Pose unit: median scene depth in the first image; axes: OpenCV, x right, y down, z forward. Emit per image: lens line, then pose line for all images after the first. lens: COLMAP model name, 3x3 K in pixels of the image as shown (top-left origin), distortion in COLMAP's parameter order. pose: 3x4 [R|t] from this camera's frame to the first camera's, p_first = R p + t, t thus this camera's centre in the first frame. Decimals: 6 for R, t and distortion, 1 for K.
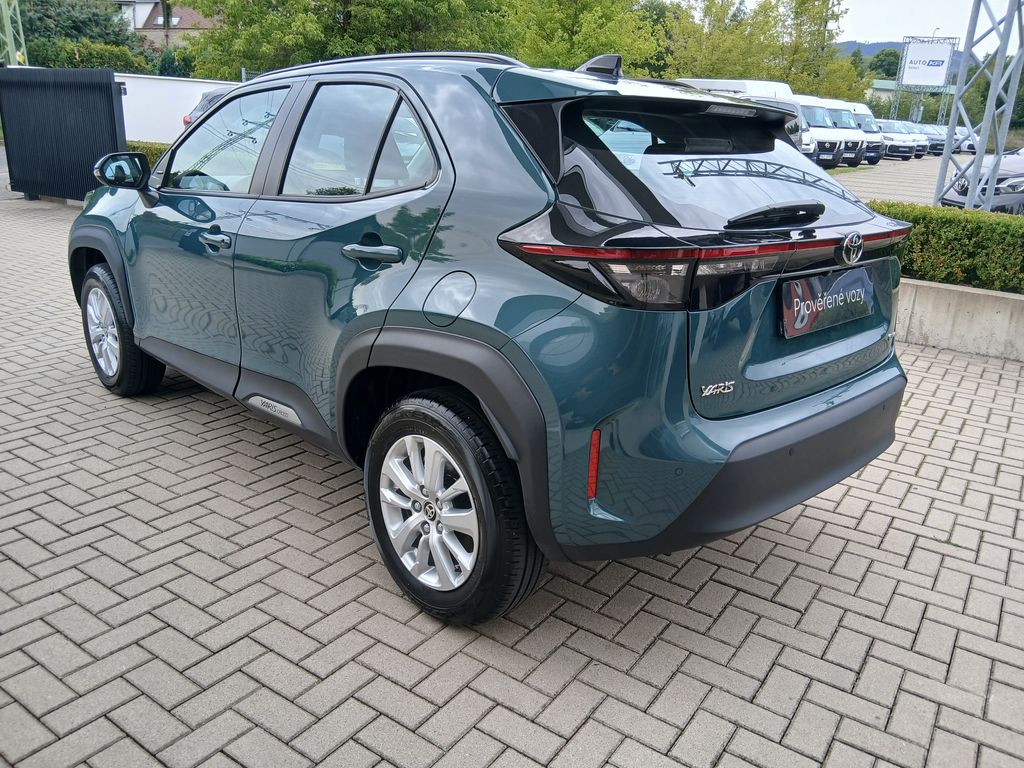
lens RADIAL K [[786.9, 0, 511.8], [0, 786.9, 385.6], [0, 0, 1]] dist [0.032681, -0.057588]
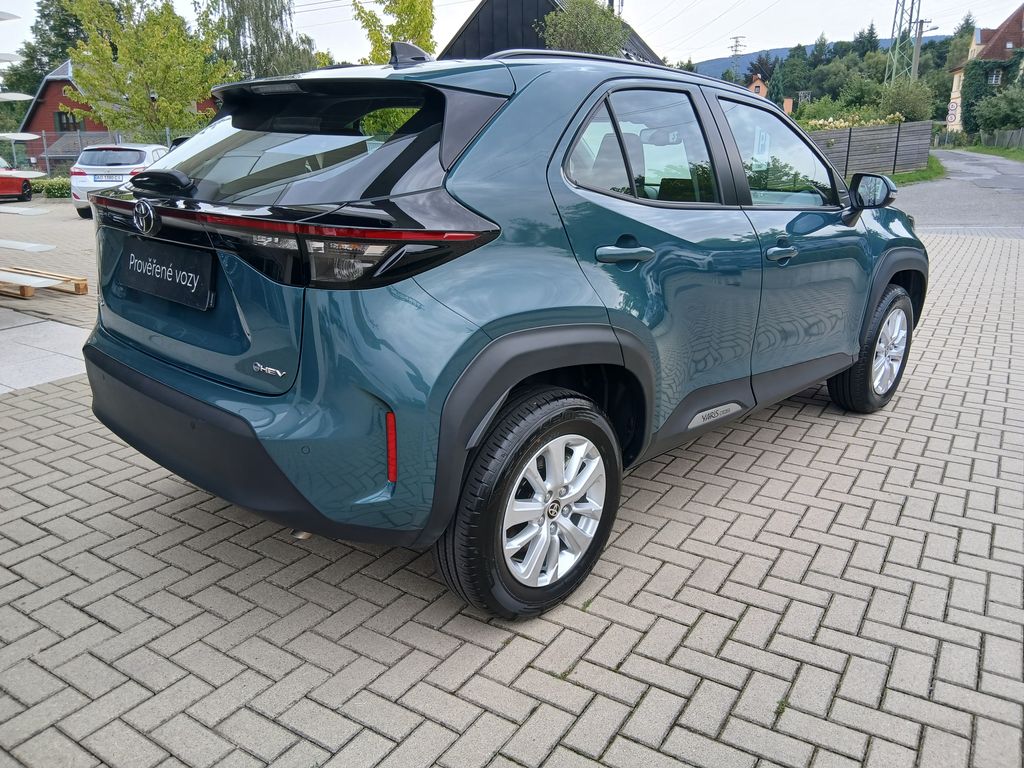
lens RADIAL K [[786.9, 0, 519.0], [0, 786.9, 380.7], [0, 0, 1]] dist [0.032681, -0.057588]
pose [[0.031480, 0.240073, -0.970244, 1.305896], [-0.312378, 0.924462, 0.218609, -0.310204], [0.949436, 0.296201, 0.104095, 1.256845]]
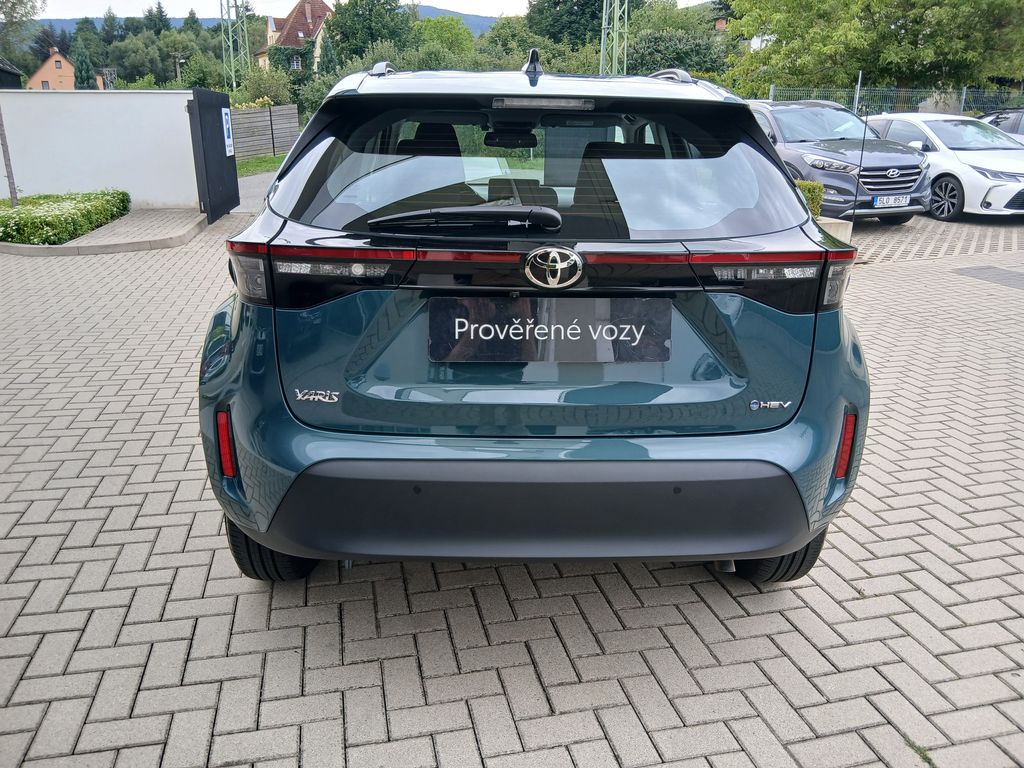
lens RADIAL K [[786.9, 0, 511.6], [0, 786.9, 383.1], [0, 0, 1]] dist [0.032681, -0.057588]
pose [[0.734304, 0.166382, -0.658115, 0.845585], [-0.181393, 0.982336, 0.045957, -0.078282], [0.654137, 0.085631, 0.751514, 0.346854]]
